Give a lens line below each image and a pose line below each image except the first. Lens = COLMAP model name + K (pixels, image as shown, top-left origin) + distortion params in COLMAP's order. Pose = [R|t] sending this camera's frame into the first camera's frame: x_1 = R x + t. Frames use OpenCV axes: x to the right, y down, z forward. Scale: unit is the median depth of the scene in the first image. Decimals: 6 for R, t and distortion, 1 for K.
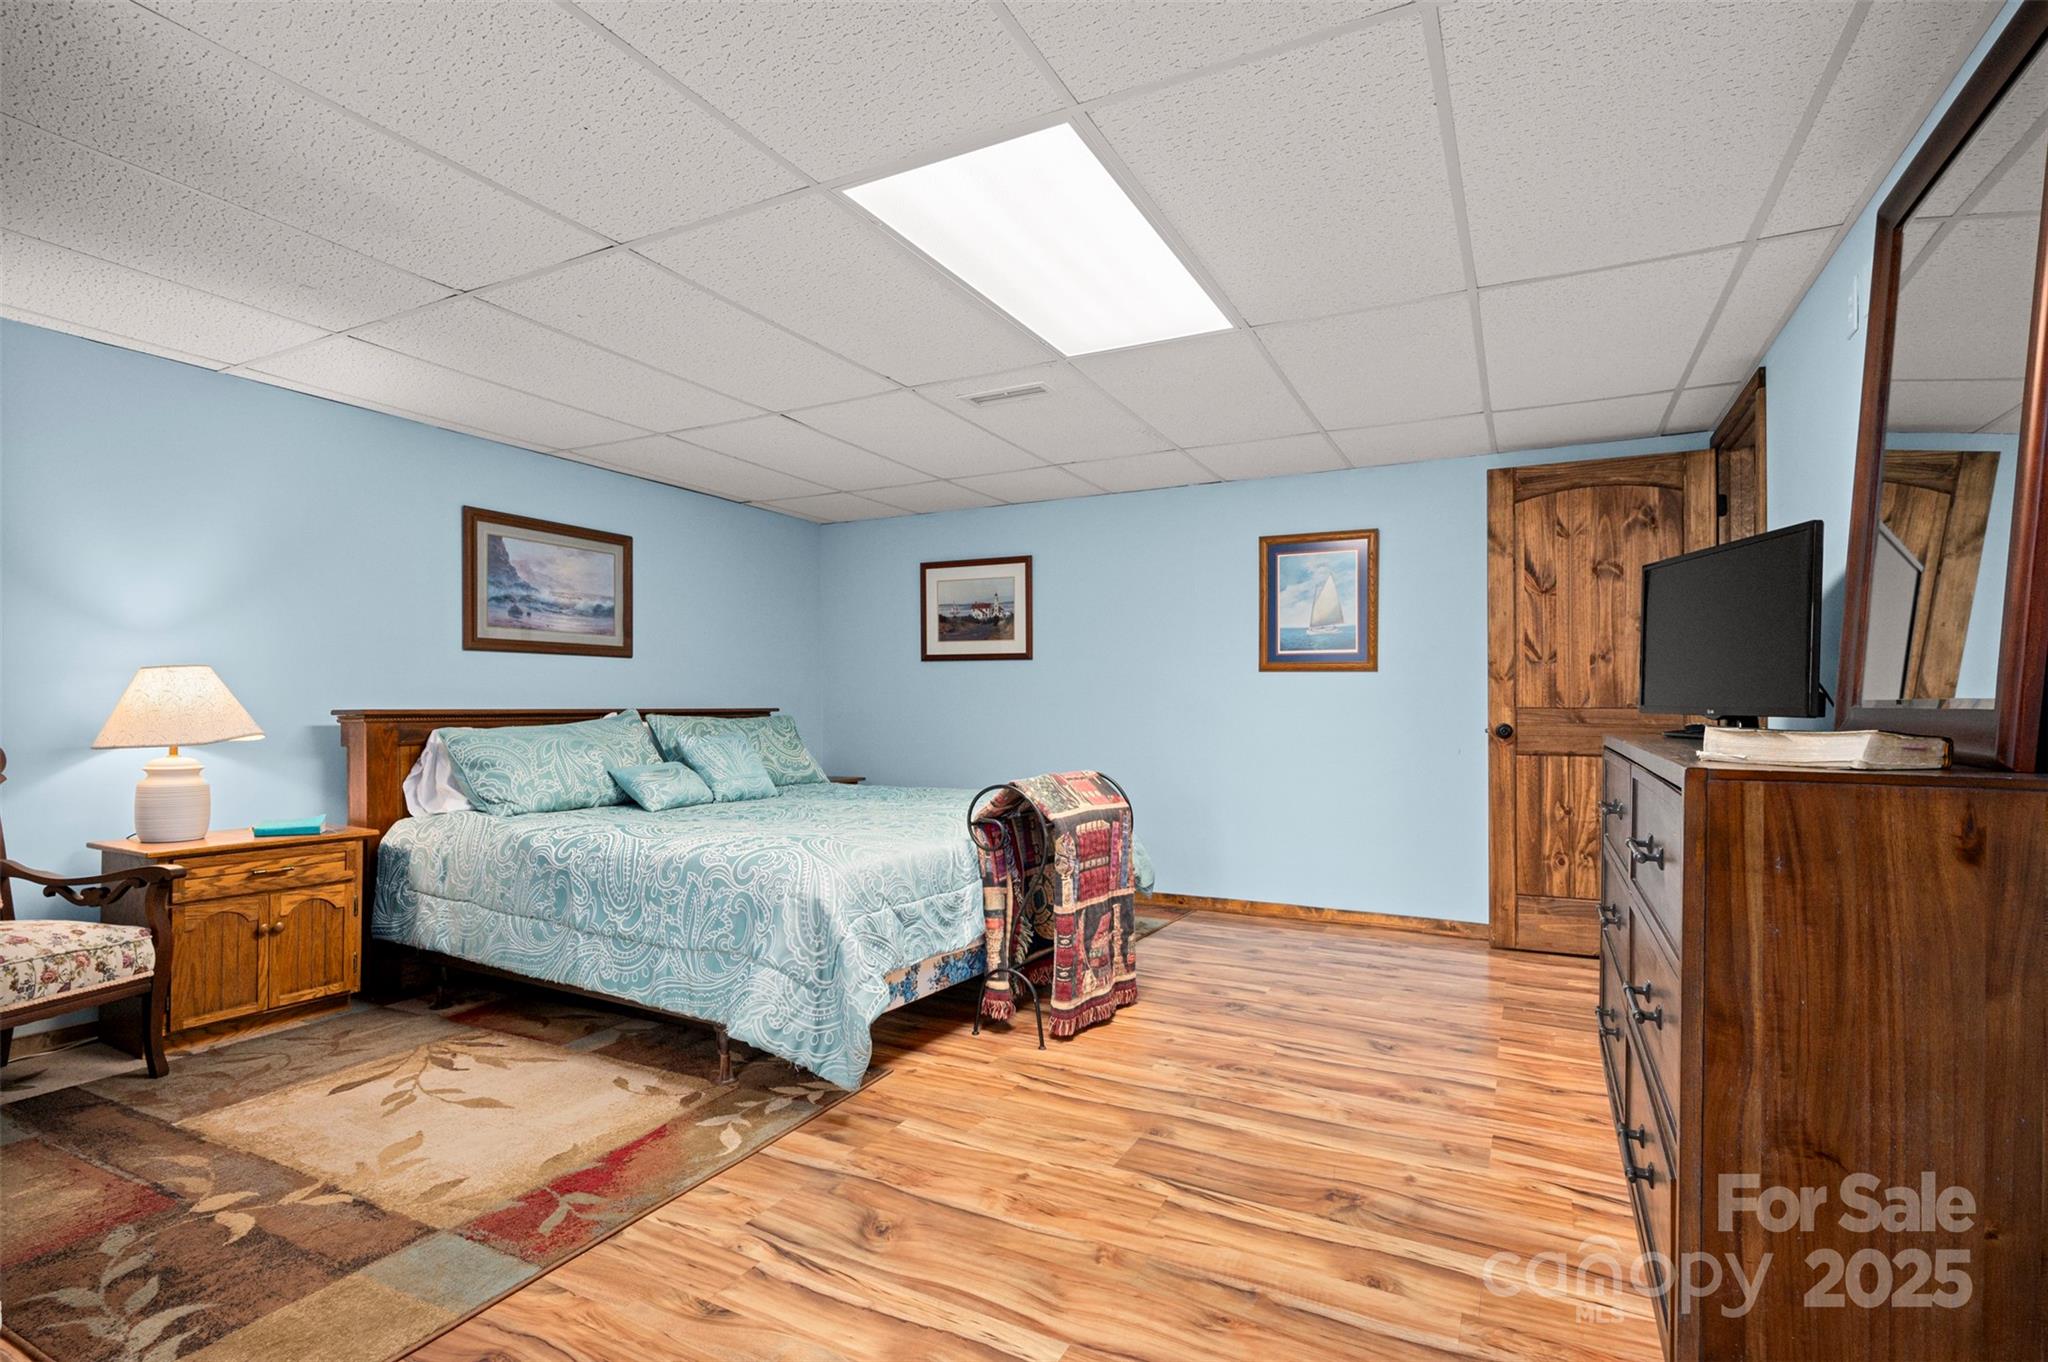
lens RADIAL K [[976.8, 0, 1025.7], [0, 976.8, 712.3], [0, 0, 1]] dist [-0.000263, 0.000107]
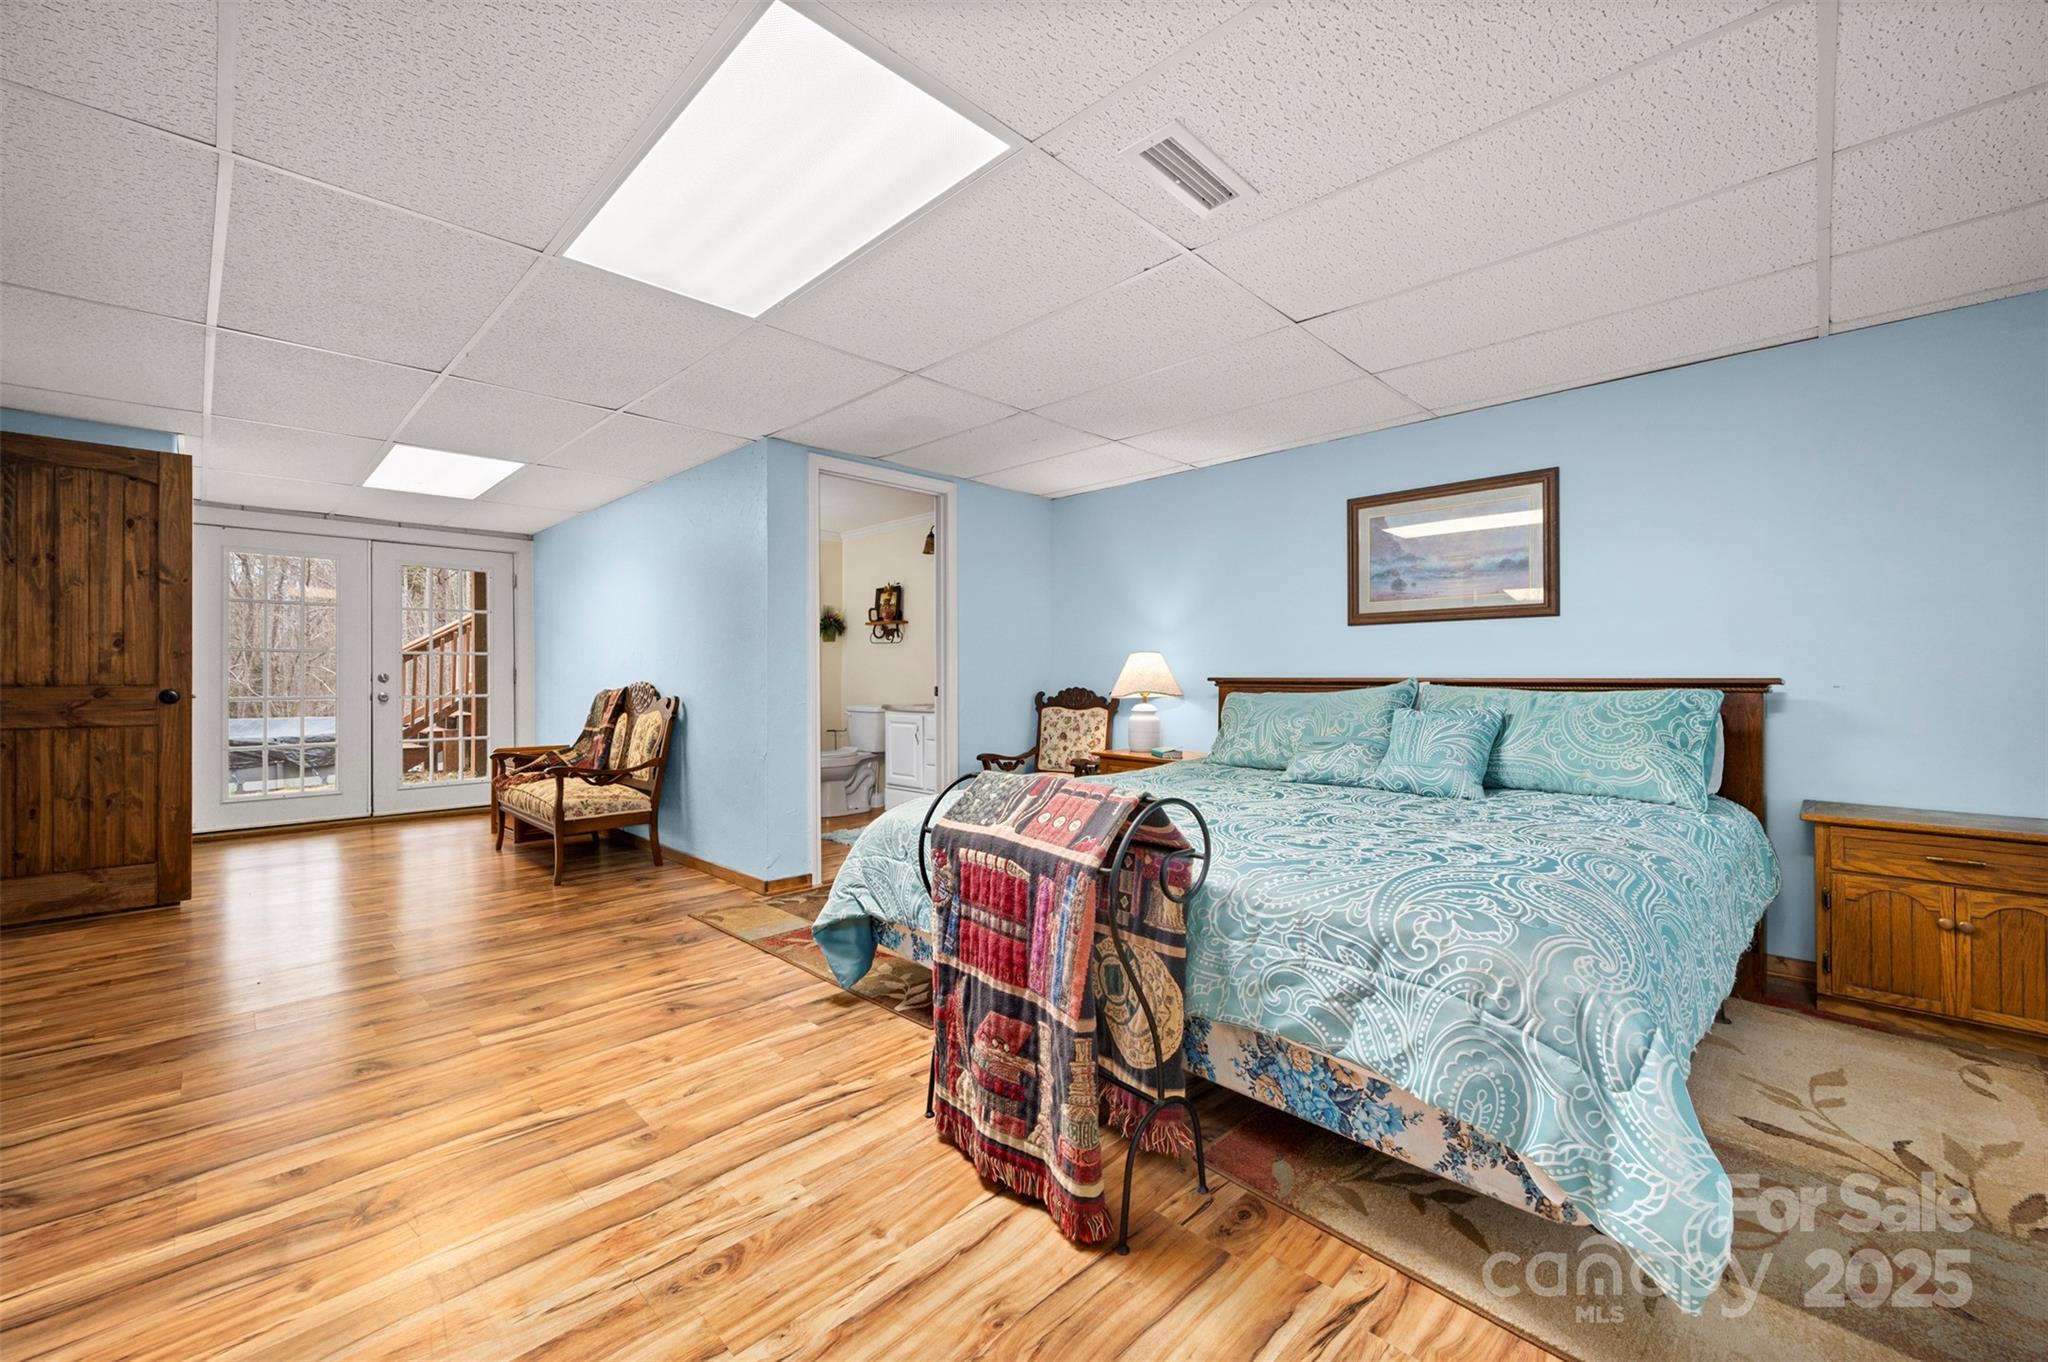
lens RADIAL K [[812.1, 0, 1024.0], [0, 812.1, 681.0], [0, 0, 1]] dist [-0.000976, -0.000144]
pose [[-0.297303, 0.005029, -0.954770, 0.661322], [-0.006424, 0.999953, 0.007267, -0.005871], [0.954761, 0.008294, -0.297257, 1.371279]]
